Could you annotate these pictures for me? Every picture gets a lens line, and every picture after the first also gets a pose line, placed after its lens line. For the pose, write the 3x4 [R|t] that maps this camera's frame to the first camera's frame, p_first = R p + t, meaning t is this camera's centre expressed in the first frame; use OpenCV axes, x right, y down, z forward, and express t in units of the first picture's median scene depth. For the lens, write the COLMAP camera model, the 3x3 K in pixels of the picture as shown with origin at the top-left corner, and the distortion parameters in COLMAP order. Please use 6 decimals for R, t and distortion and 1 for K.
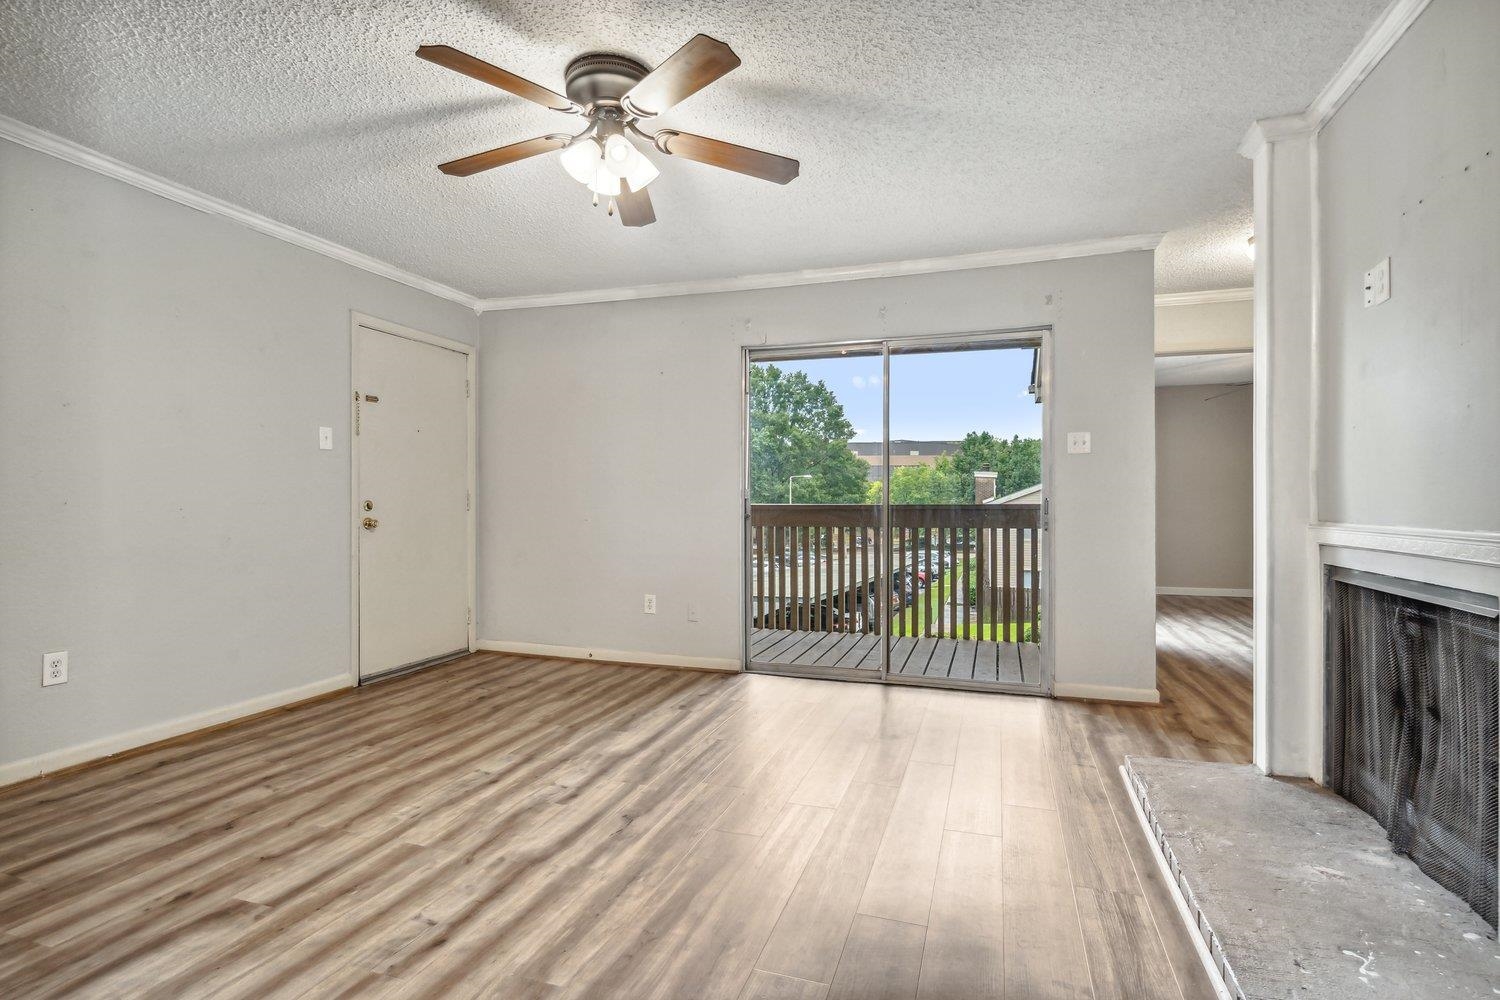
lens RADIAL K [[746.7, 0, 751.5], [0, 746.7, 498.4], [0, 0, 1]] dist [-0.000601, 0.001114]
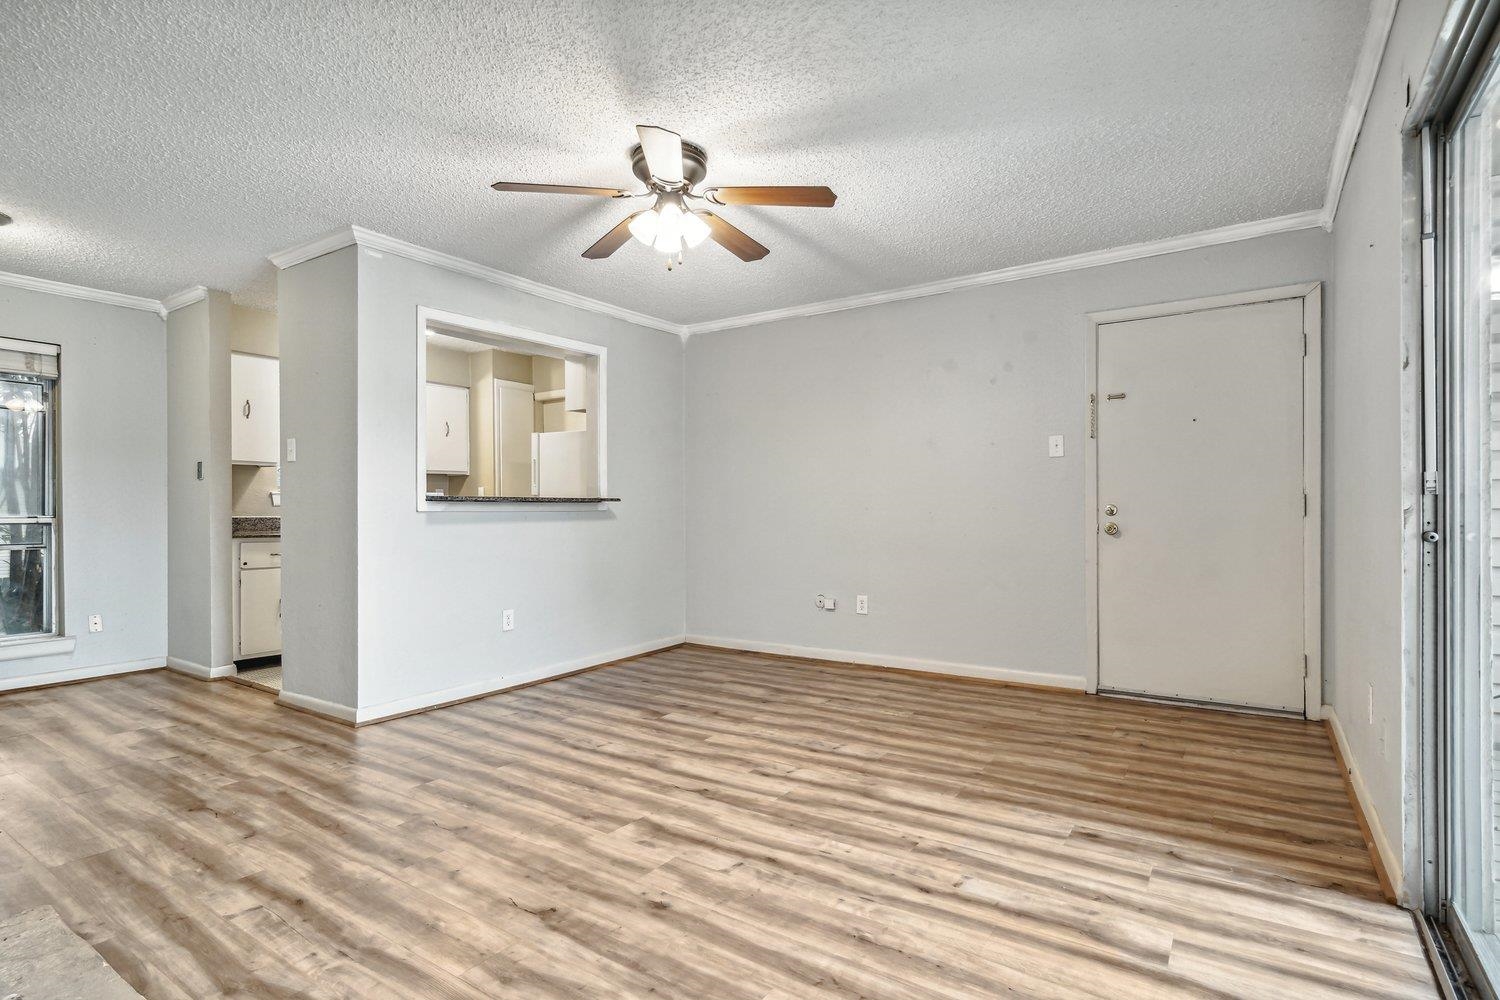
lens RADIAL K [[746.7, 0, 752.8], [0, 746.7, 506.7], [0, 0, 1]] dist [-0.000601, 0.001114]
pose [[-0.266377, -0.002557, -0.963865, 0.780450], [0.007992, 0.999956, -0.004862, 0.009341], [0.963836, -0.008999, -0.266345, 1.207577]]
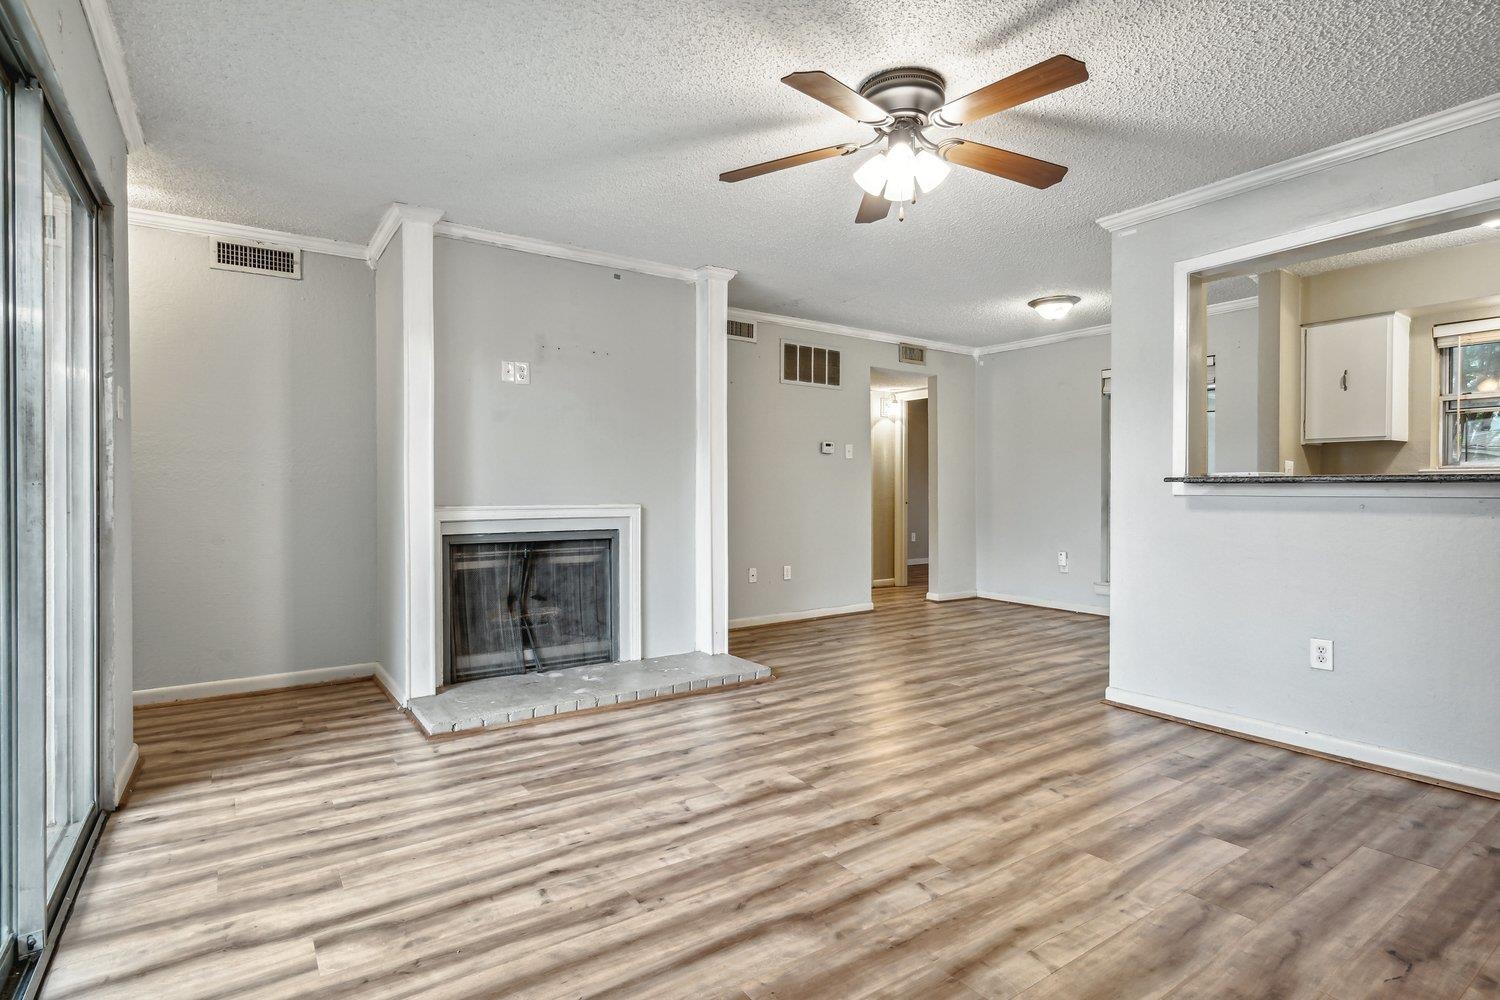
lens RADIAL K [[746.7, 0, 746.4], [0, 746.7, 501.1], [0, 0, 1]] dist [-0.000601, 0.001114]
pose [[-0.799908, -0.009072, 0.600054, -0.533975], [-0.002703, 0.999930, 0.011514, 0.003635], [-0.600116, 0.007588, -0.799877, 1.639900]]
